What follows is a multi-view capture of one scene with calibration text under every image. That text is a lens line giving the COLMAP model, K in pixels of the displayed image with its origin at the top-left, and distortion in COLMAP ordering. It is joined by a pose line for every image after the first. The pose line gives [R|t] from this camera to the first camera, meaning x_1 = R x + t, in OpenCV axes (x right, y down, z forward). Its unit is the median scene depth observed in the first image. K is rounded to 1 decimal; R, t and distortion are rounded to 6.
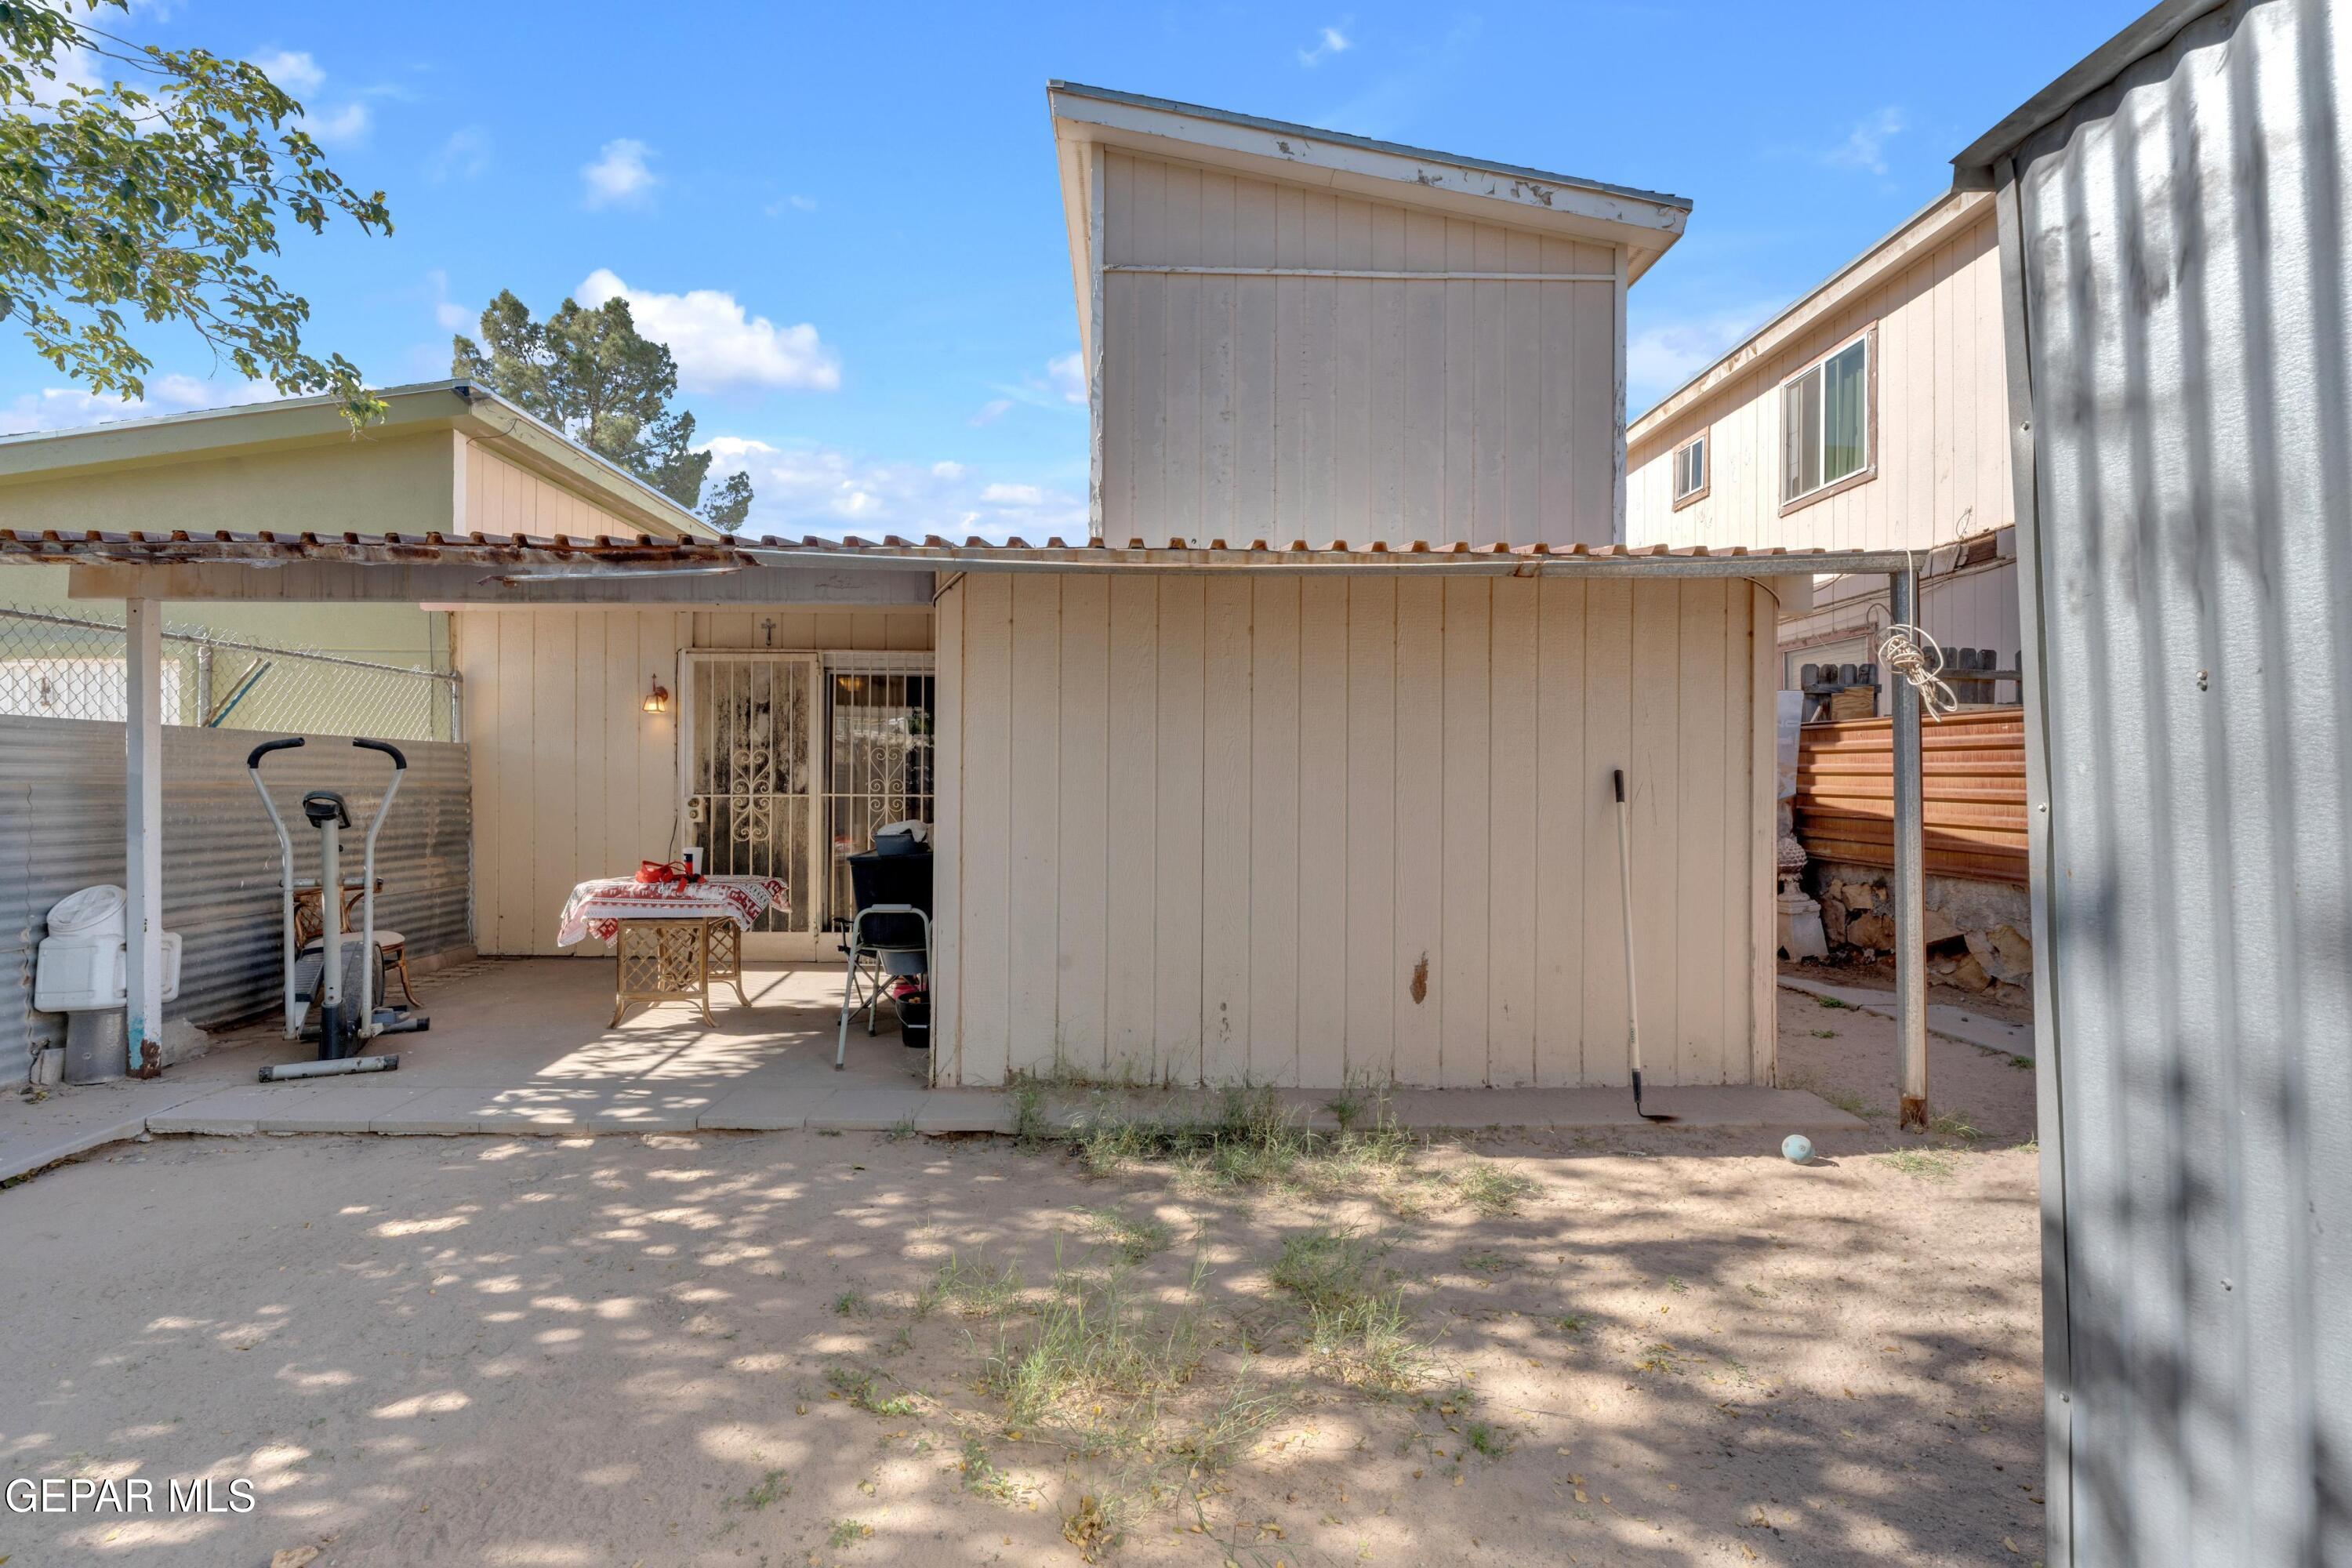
lens RADIAL K [[1042.1, 0, 1172.1], [0, 1042.1, 781.6], [0, 0, 1]] dist [-0.007610, -0.000161]
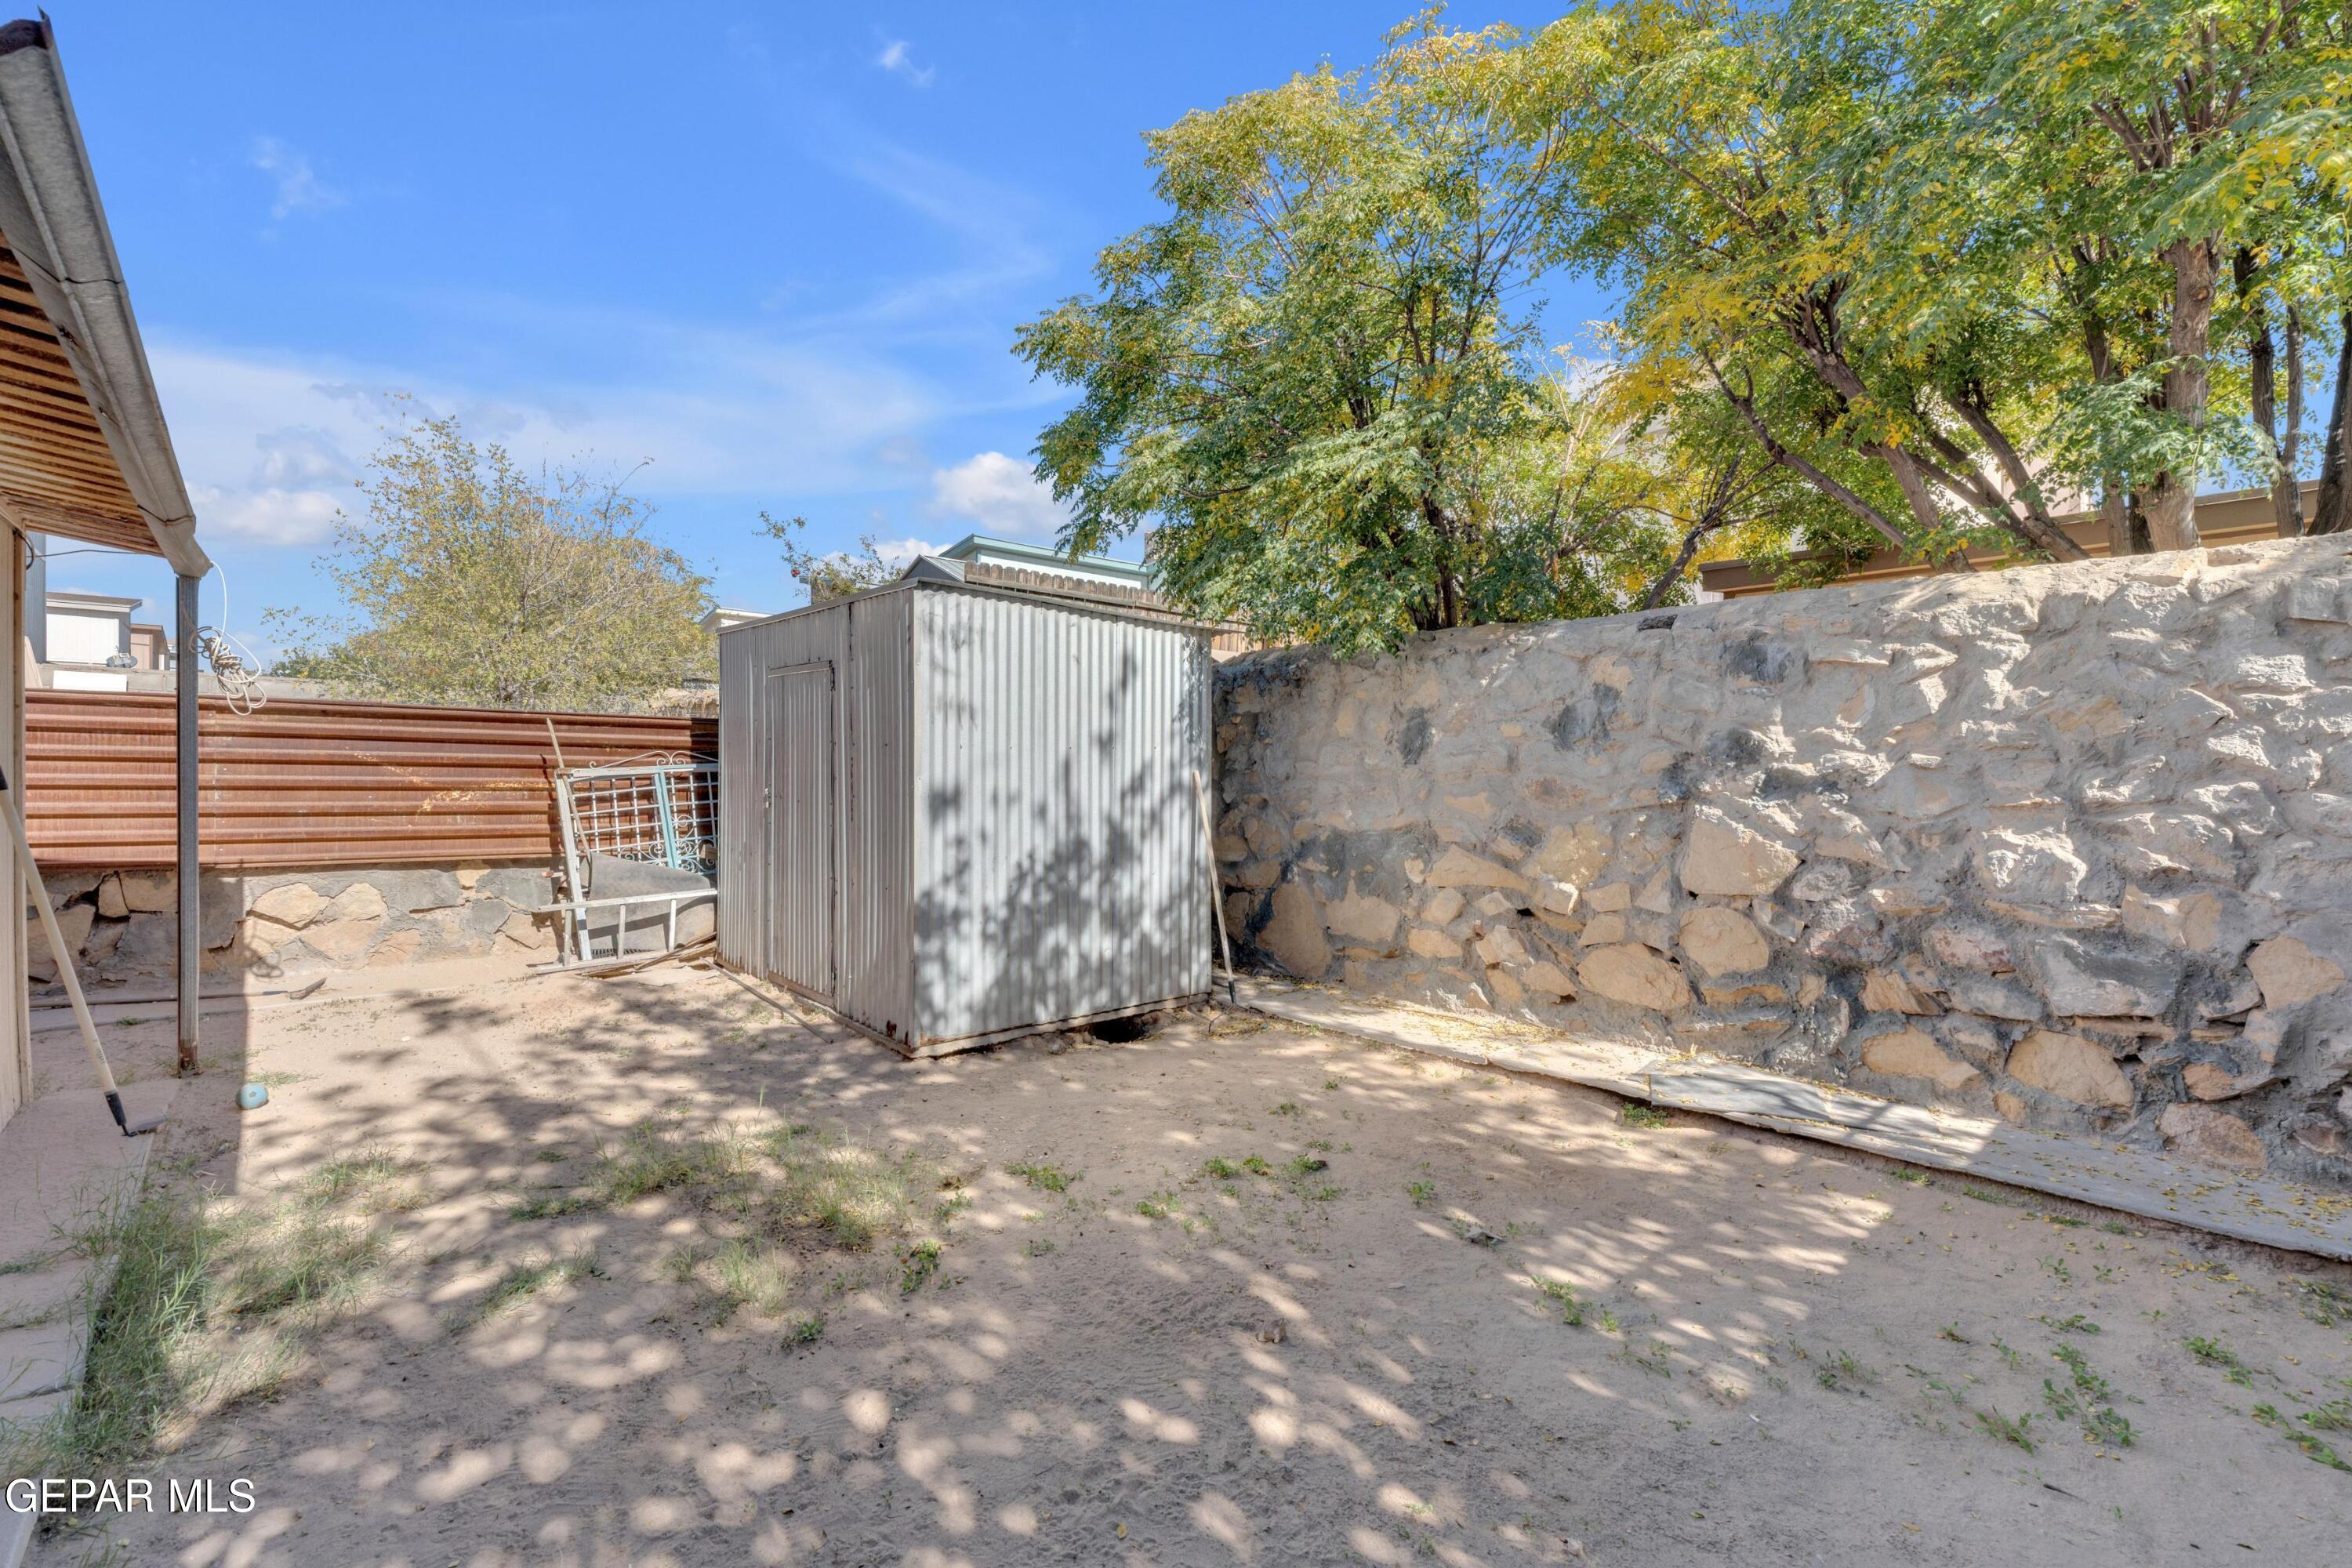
lens RADIAL K [[1049.8, 0, 1166.8], [0, 1049.8, 778.5], [0, 0, 1]] dist [-0.001884, 0.000887]
pose [[-0.601143, -0.002466, 0.799137, -0.766726], [-0.000272, 0.999996, 0.002882, 0.018886], [-0.799141, 0.001515, -0.601141, 0.801905]]
